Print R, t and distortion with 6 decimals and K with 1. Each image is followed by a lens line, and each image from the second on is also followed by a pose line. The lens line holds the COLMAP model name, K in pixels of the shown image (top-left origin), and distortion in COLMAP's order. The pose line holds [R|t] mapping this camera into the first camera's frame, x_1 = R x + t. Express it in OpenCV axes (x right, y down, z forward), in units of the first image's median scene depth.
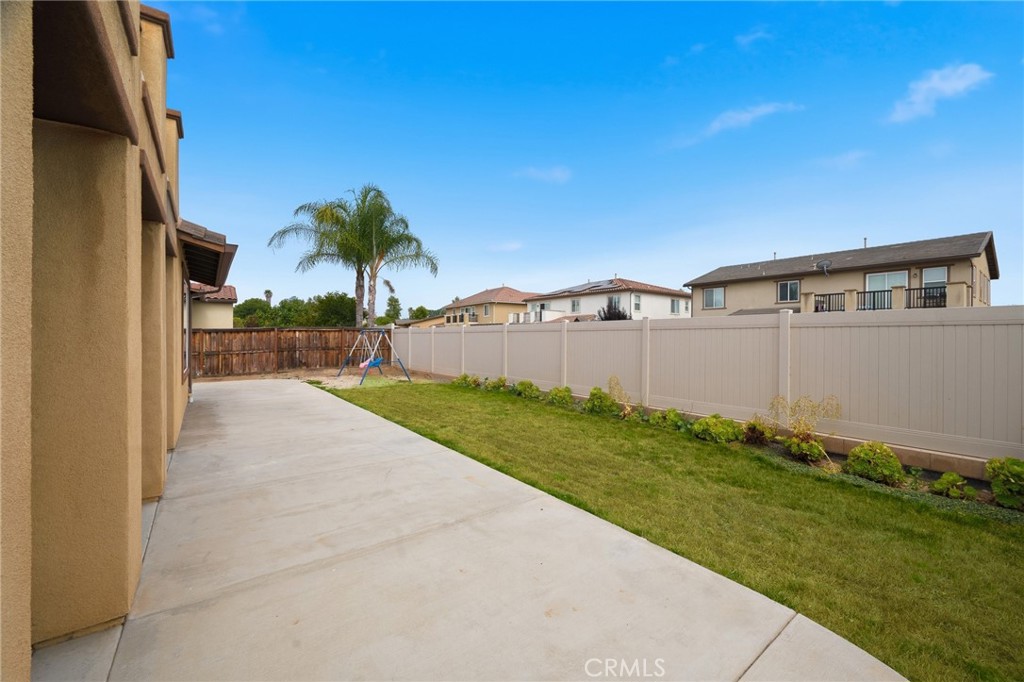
lens RADIAL K [[403.3, 0, 513.6], [0, 403.3, 340.3], [0, 0, 1]] dist [-0.000733, -0.000159]
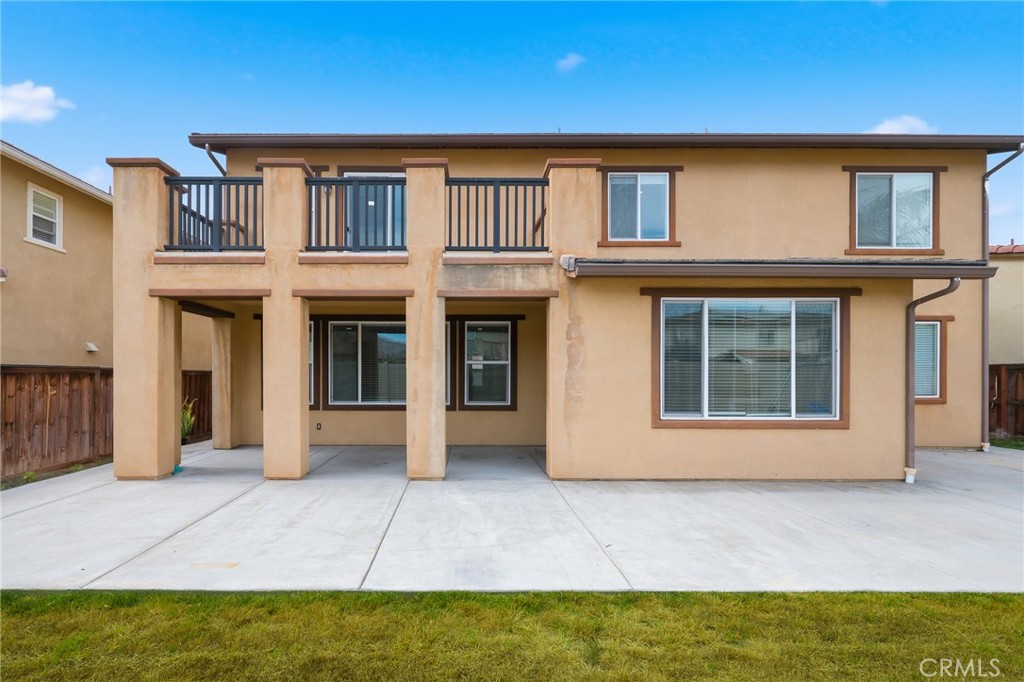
lens RADIAL K [[440.2, 0, 457.1], [0, 440.2, 374.2], [0, 0, 1]] dist [0.001369, -0.000013]
pose [[-0.608123, -0.006245, -0.793818, 0.052347], [-0.011910, 0.999928, 0.001257, -0.000205], [0.793754, 0.010219, -0.608153, 0.354712]]
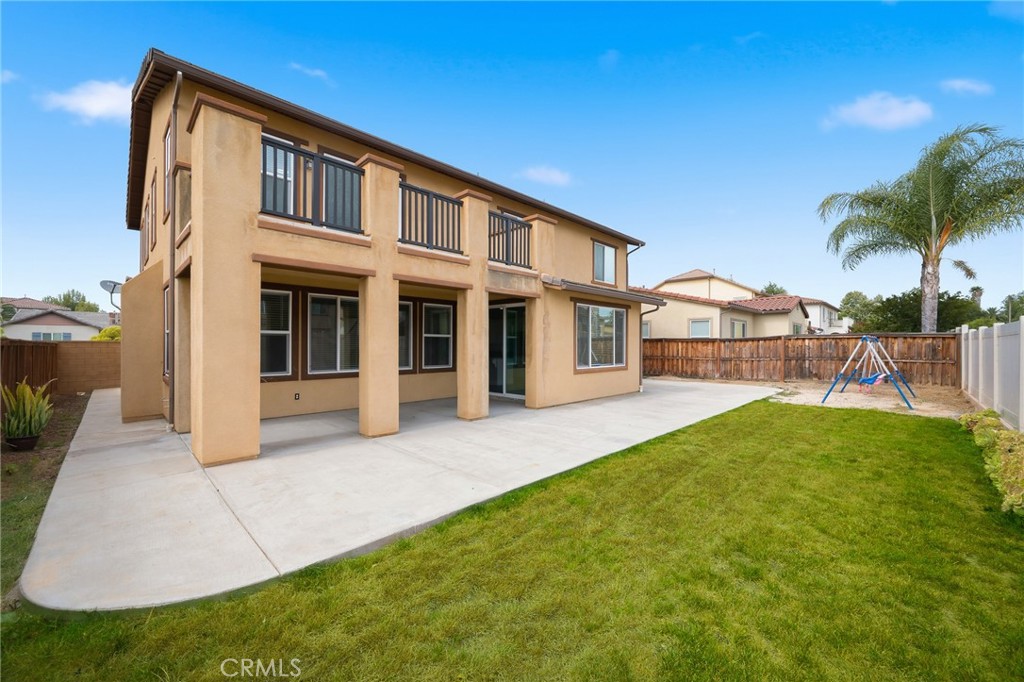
lens RADIAL K [[401.9, 0, 516.5], [0, 401.9, 342.1], [0, 0, 1]] dist [-0.001157, 0.000103]
pose [[0.148981, -0.009455, -0.988795, 0.201444], [-0.011247, 0.999873, -0.011255, 0.001473], [0.988776, 0.012797, 0.148855, 0.154019]]
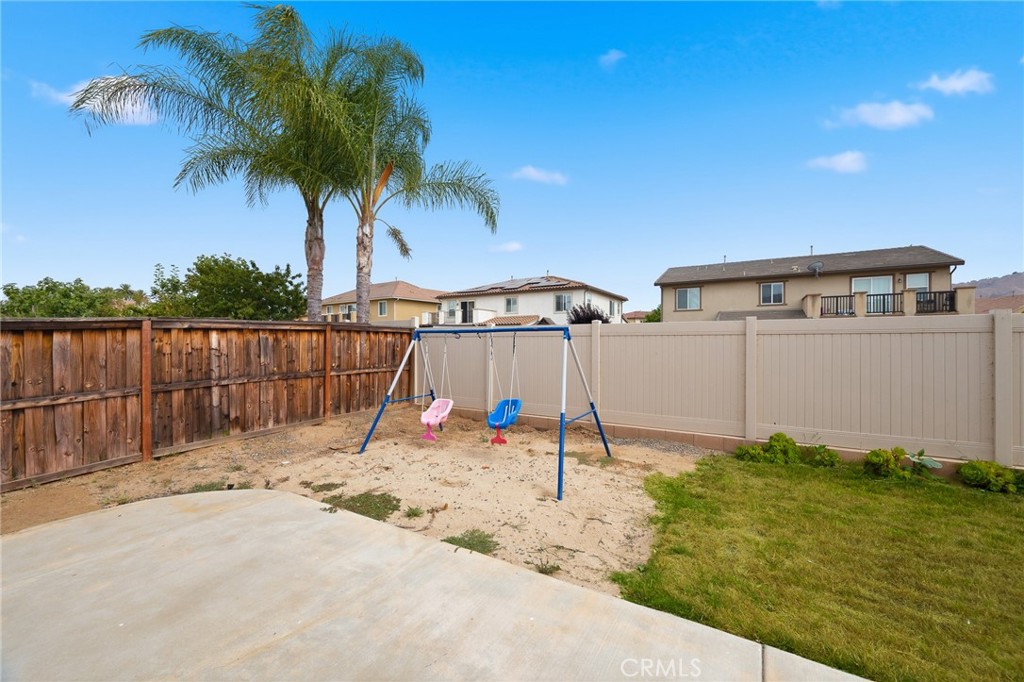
lens RADIAL K [[400.0, 0, 511.8], [0, 400.0, 343.5], [0, 0, 1]] dist [-0.001697, 0.000047]
pose [[0.926931, -0.006744, 0.375172, -0.316677], [0.007574, 0.999971, -0.000737, -0.007025], [-0.375156, 0.003525, 0.926955, 0.430707]]
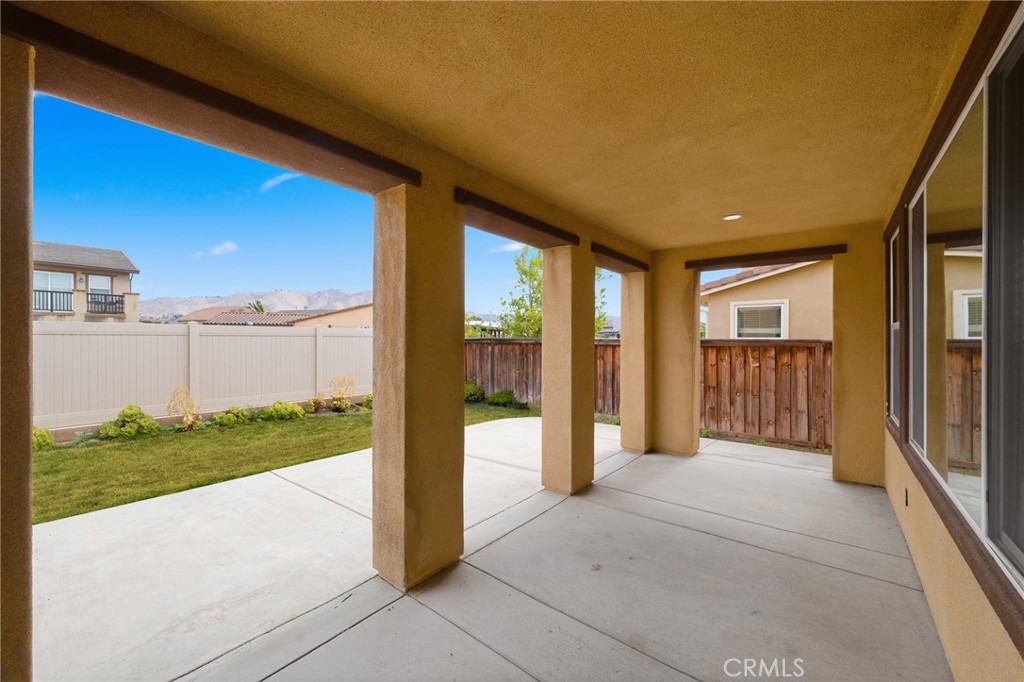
lens RADIAL K [[401.9, 0, 516.5], [0, 401.9, 342.1], [0, 0, 1]] dist [-0.001157, 0.000103]
pose [[-0.244463, -0.008737, 0.969619, -0.284910], [0.007012, 0.999917, 0.010777, -0.004951], [-0.969633, 0.009433, -0.244381, 0.170302]]
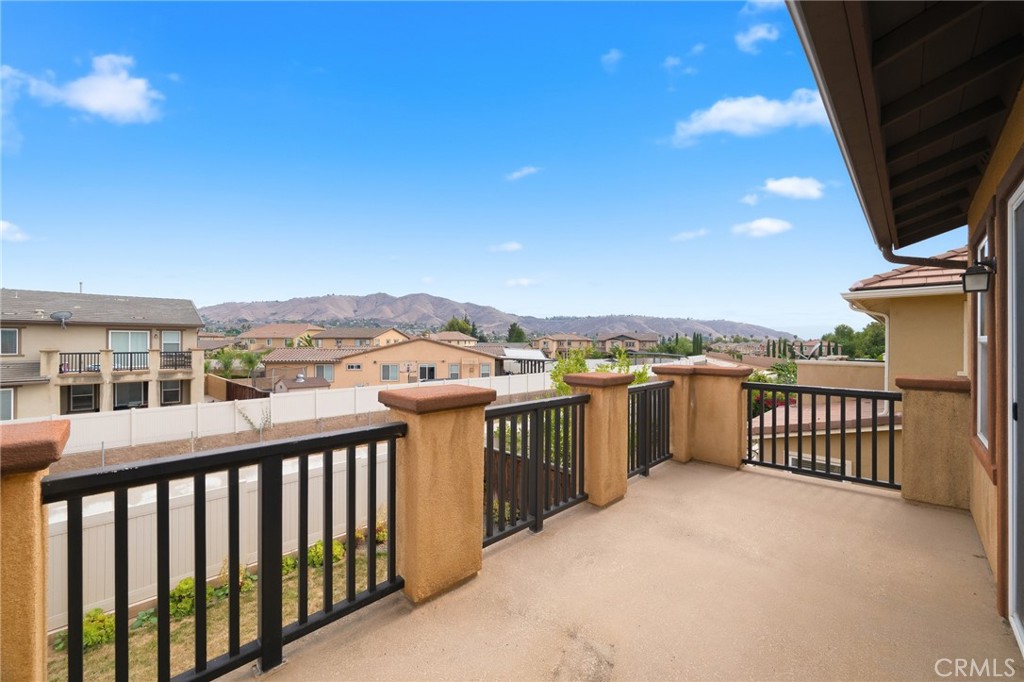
lens RADIAL K [[402.9, 0, 516.8], [0, 402.9, 343.6], [0, 0, 1]] dist [0.001242, -0.000042]
pose [[-0.144764, -0.009543, 0.989420, -0.282775], [0.004763, 0.999935, 0.010341, -0.149358], [-0.989455, 0.006209, -0.144709, 0.159187]]
